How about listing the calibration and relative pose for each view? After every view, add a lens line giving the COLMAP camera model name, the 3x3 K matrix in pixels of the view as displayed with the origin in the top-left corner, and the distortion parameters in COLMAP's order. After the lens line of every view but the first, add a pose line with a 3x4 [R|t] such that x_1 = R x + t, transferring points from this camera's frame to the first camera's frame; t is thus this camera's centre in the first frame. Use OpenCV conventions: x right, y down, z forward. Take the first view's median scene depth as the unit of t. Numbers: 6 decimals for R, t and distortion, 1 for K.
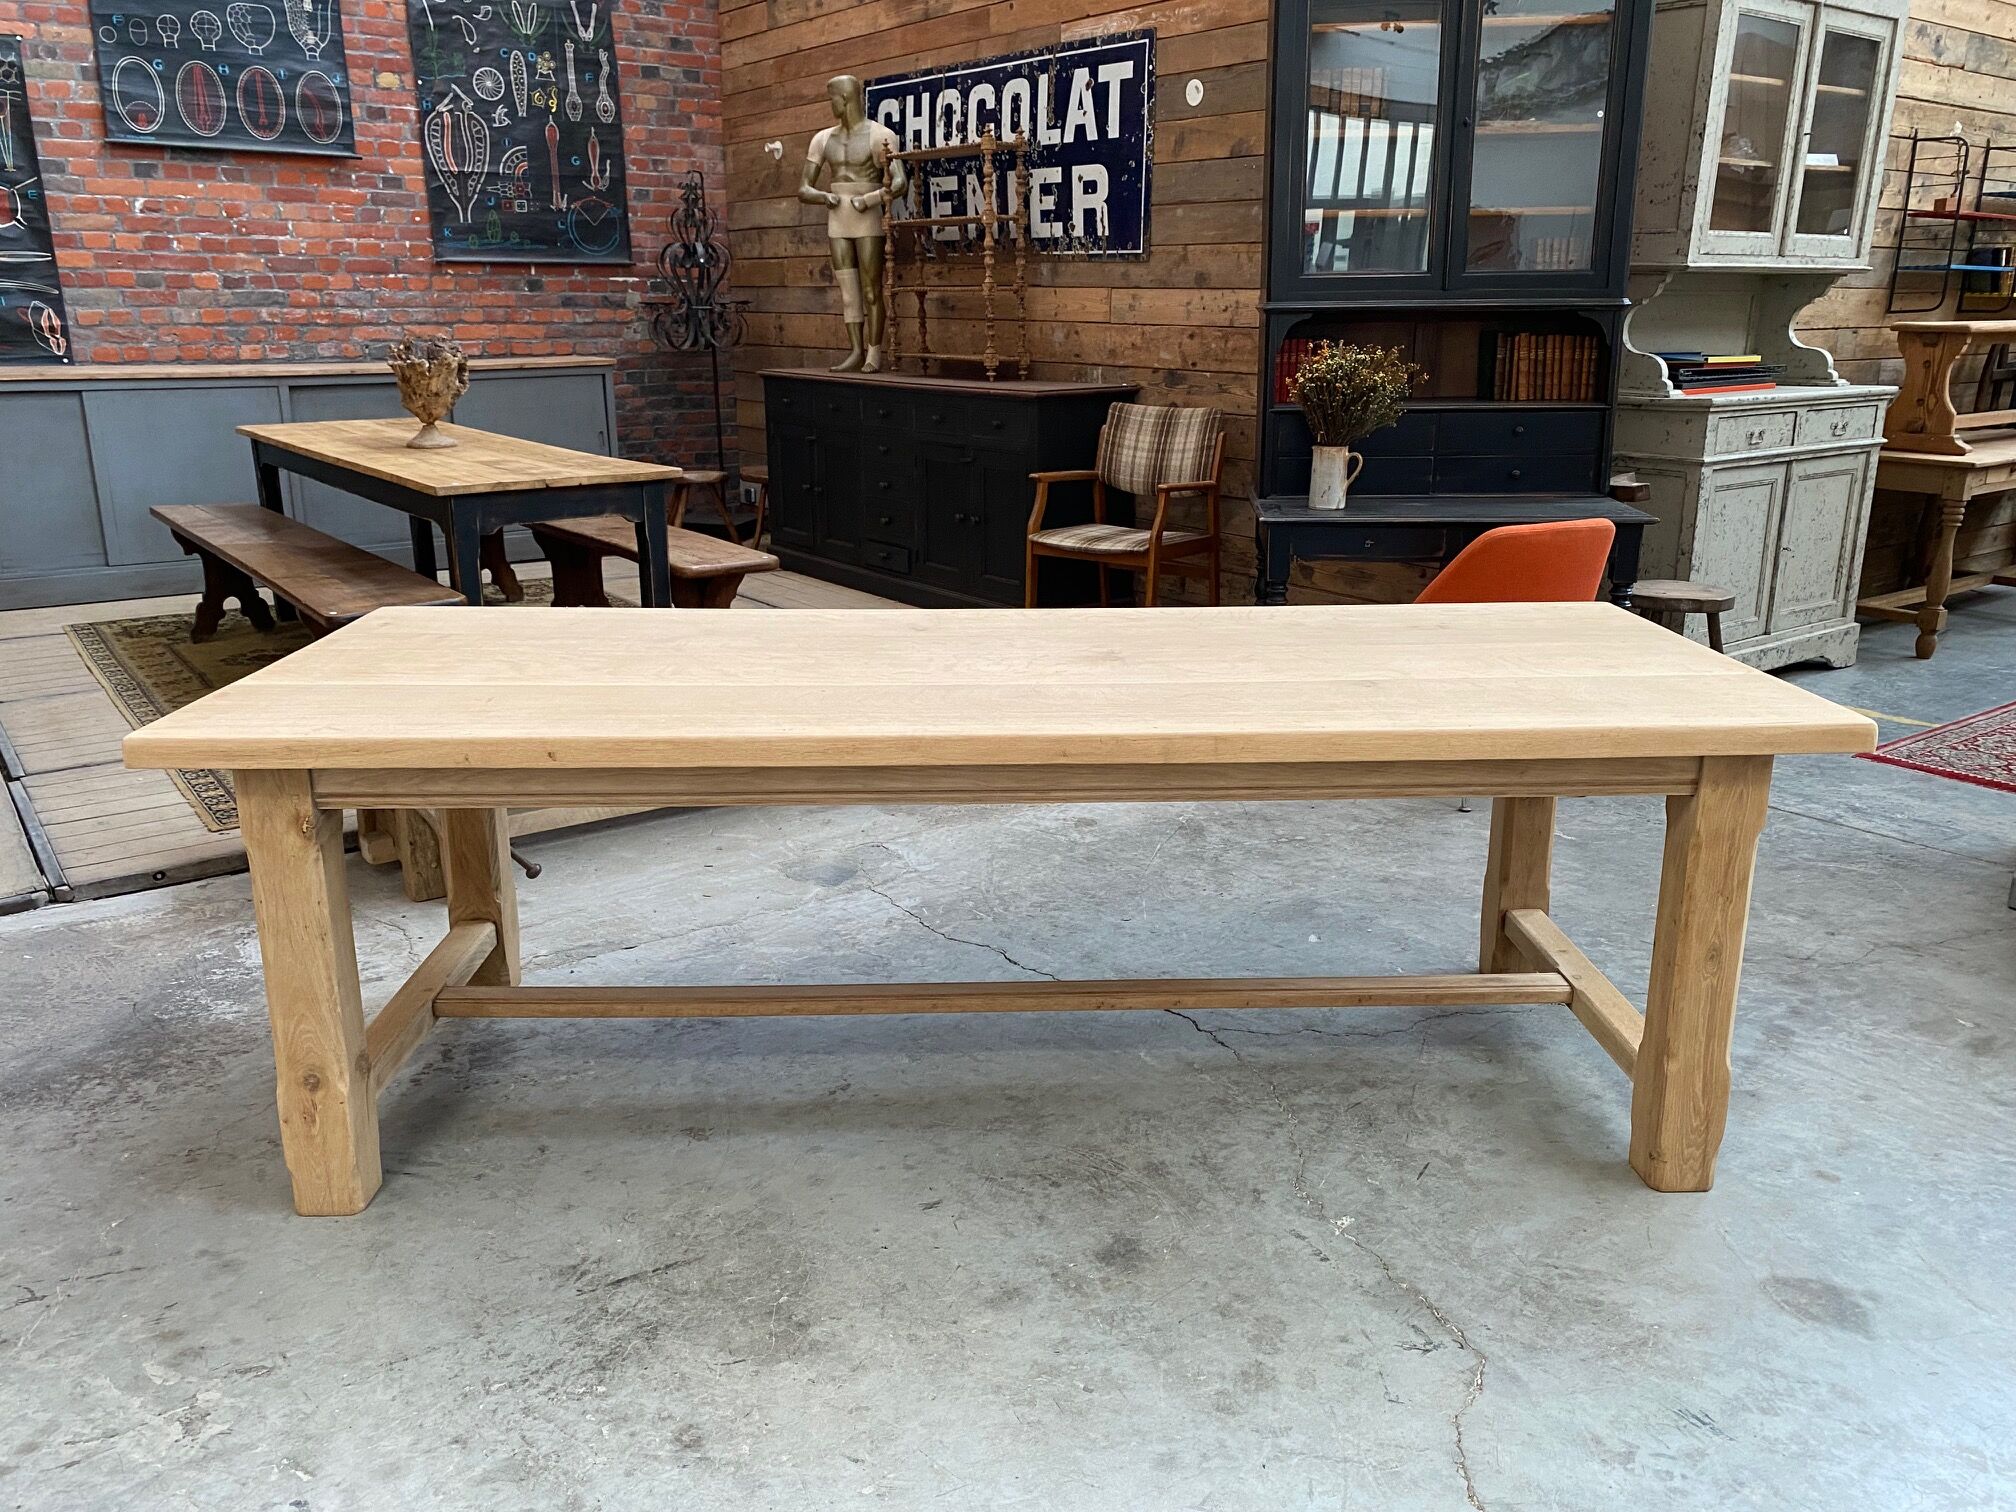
lens RADIAL K [[1545.8, 0, 1015.0], [0, 1545.8, 759.2], [0, 0, 1]] dist [0.012164, -0.002677]
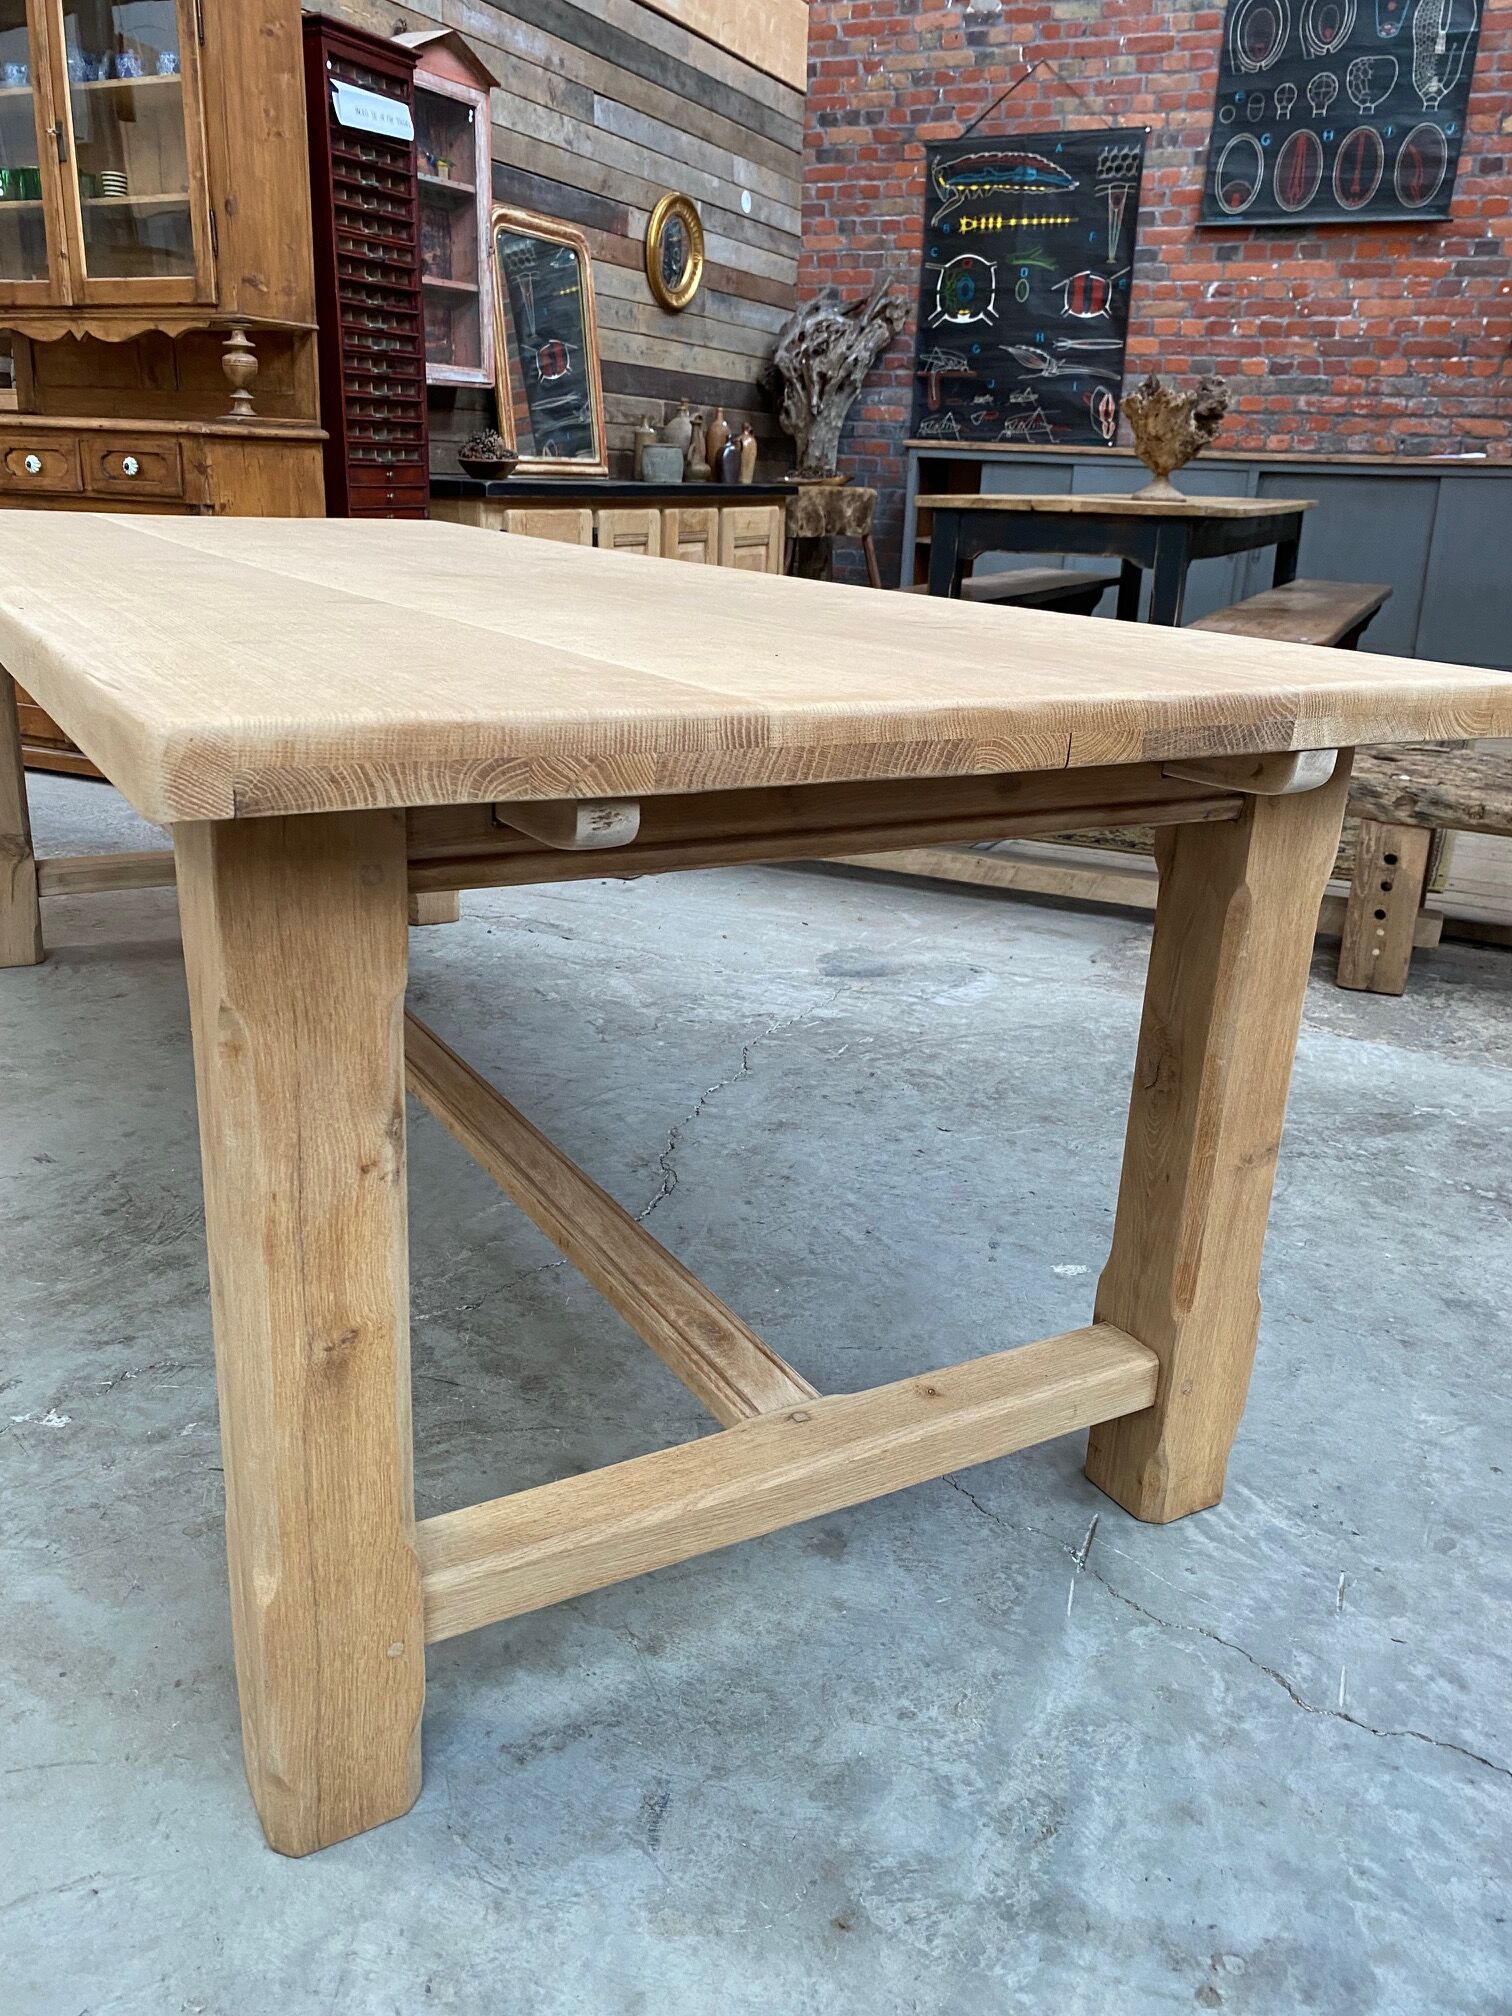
lens RADIAL K [[1550.6, 0, 755.6], [0, 1550.6, 994.0], [0, 0, 1]] dist [0.011544, -0.002543]
pose [[0.471126, 0.296913, -0.830592, 0.288667], [-0.284350, 0.942497, 0.175627, -0.020065], [0.834976, 0.153436, 0.528462, 0.308522]]
